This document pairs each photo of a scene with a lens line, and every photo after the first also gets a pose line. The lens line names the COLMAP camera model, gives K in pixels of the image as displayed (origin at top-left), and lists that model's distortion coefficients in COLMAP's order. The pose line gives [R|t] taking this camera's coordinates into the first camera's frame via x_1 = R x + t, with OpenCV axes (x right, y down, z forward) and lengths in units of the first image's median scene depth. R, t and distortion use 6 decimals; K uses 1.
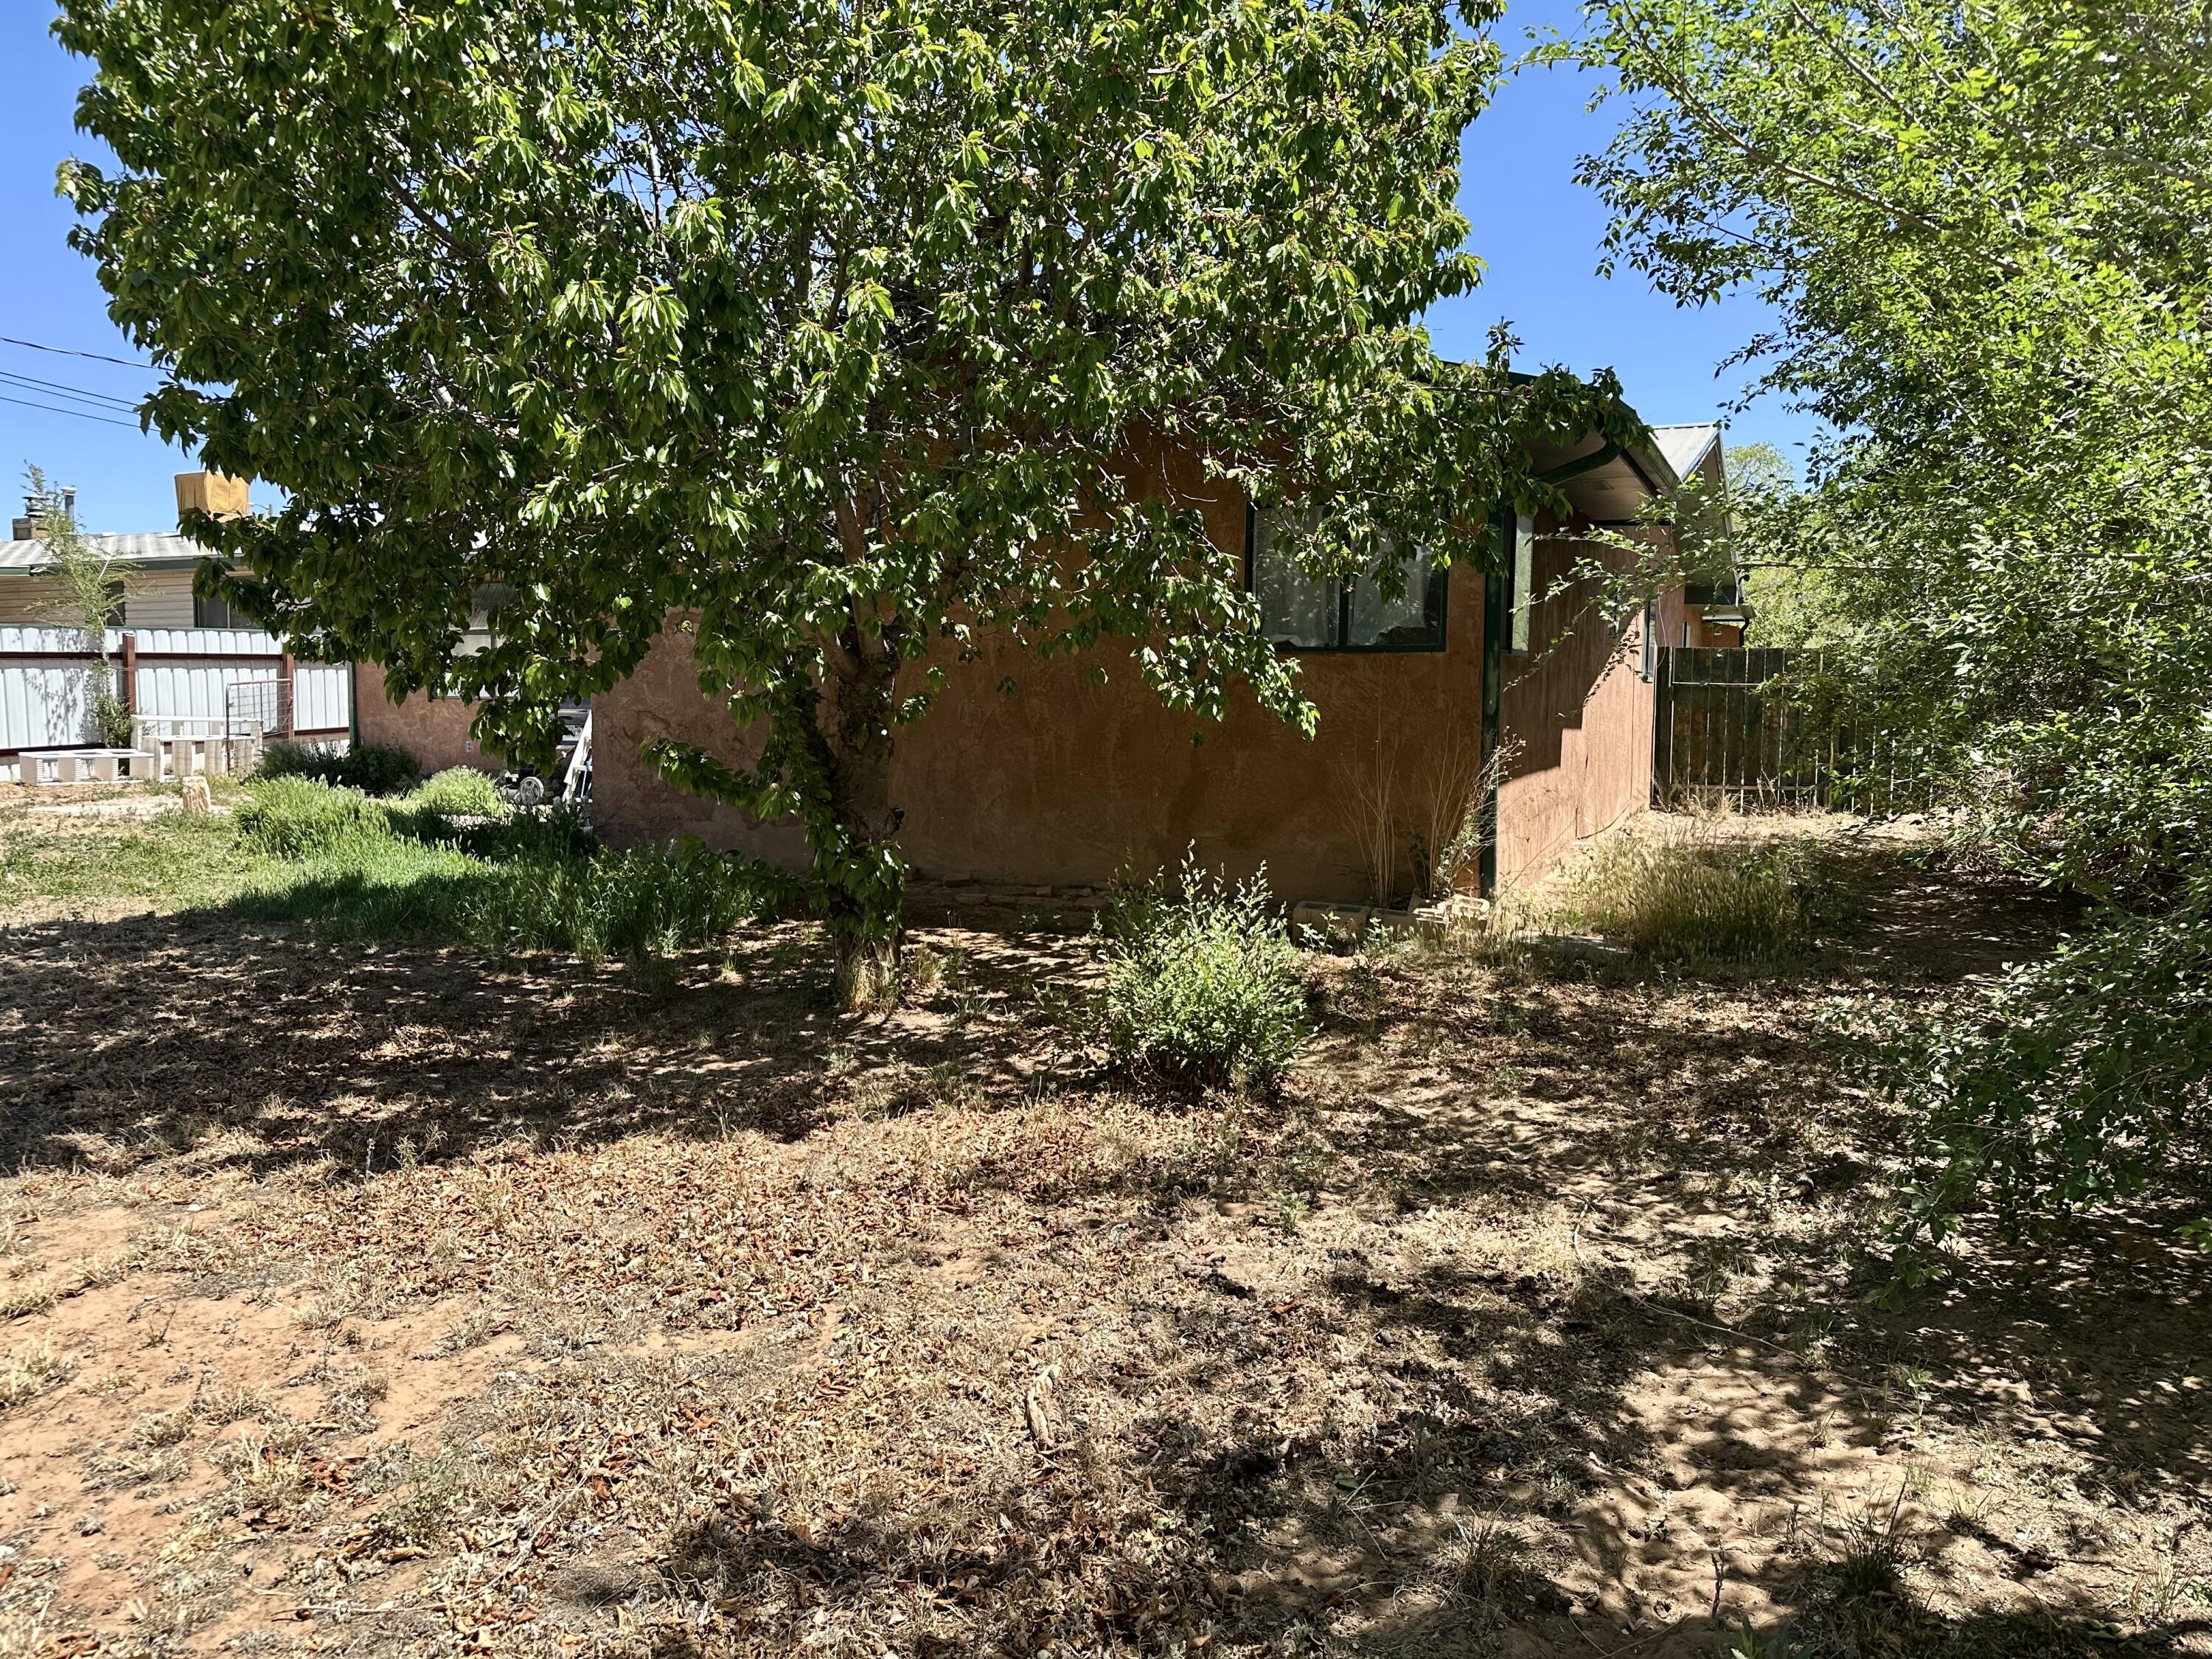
lens RADIAL K [[1592.2, 0, 1061.2], [0, 1592.2, 818.3], [0, 0, 1]] dist [-0.006719, -0.006766]
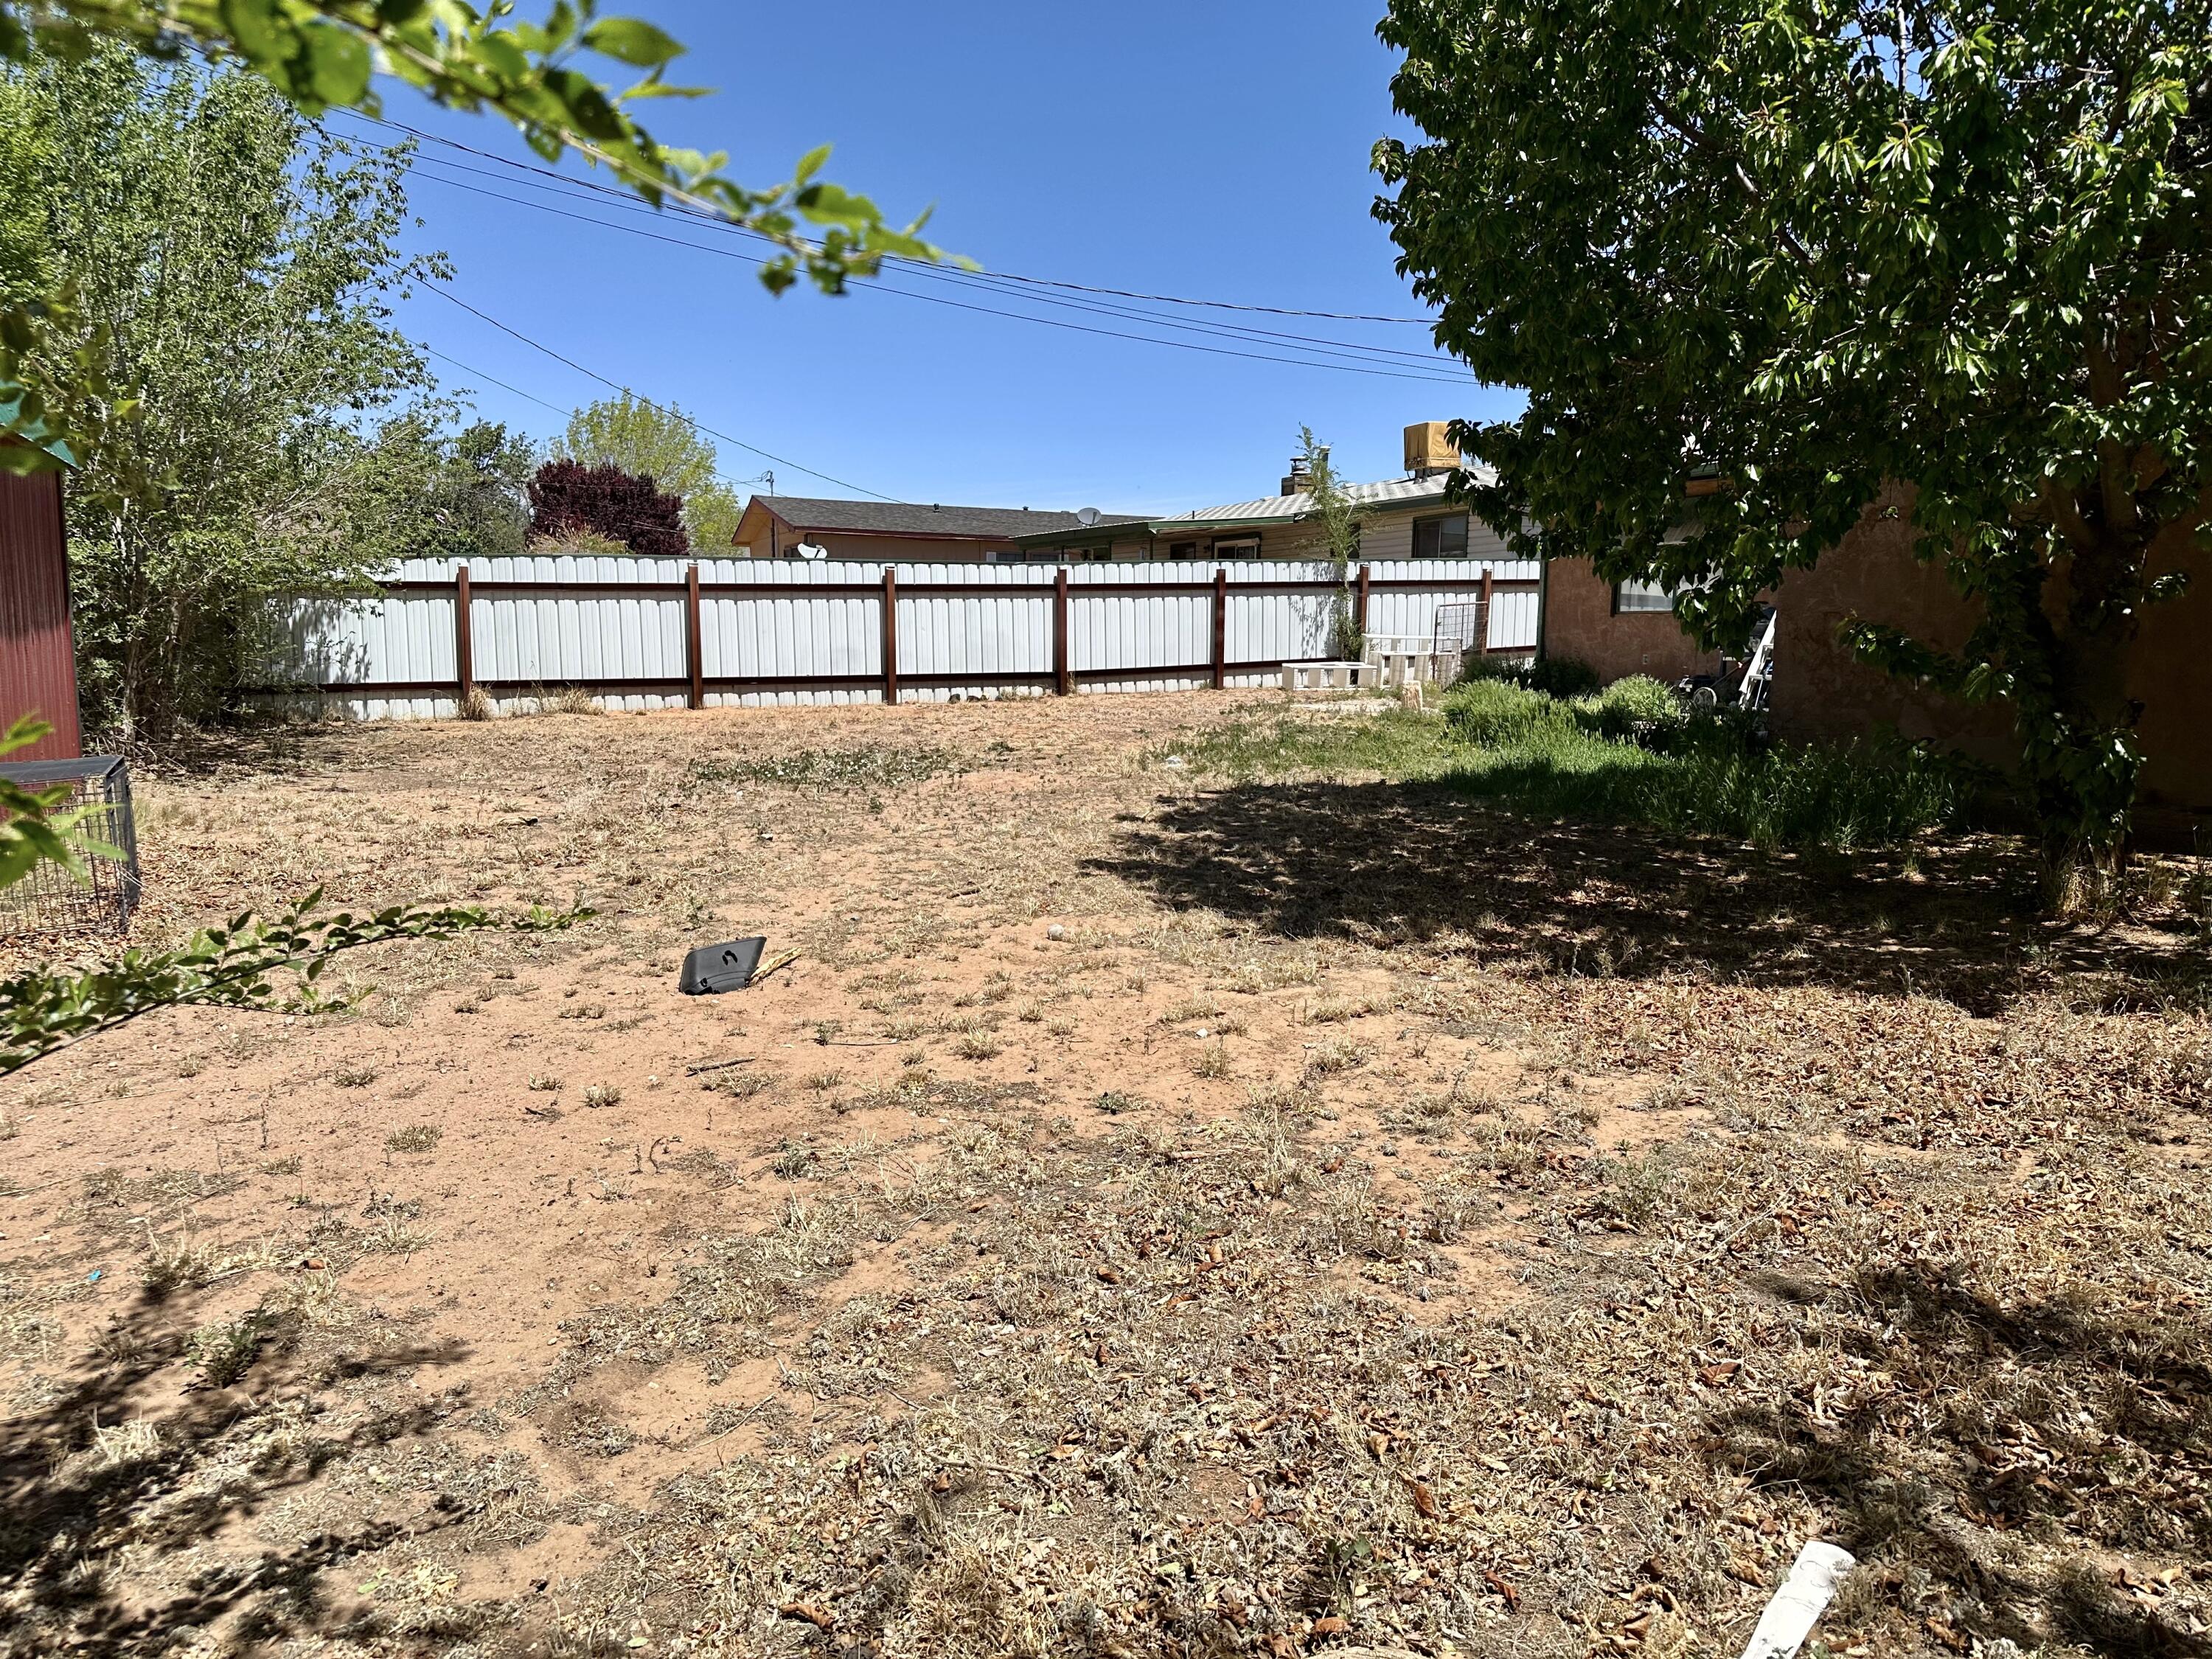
lens RADIAL K [[1571.0, 0, 1099.0], [0, 1571.0, 837.7], [0, 0, 1]] dist [0.069857, -0.067140]
pose [[0.784188, 0.067911, -0.616796, 0.002474], [-0.043941, 0.997575, 0.053969, 0.069493], [0.618966, -0.015219, 0.785271, -0.118562]]
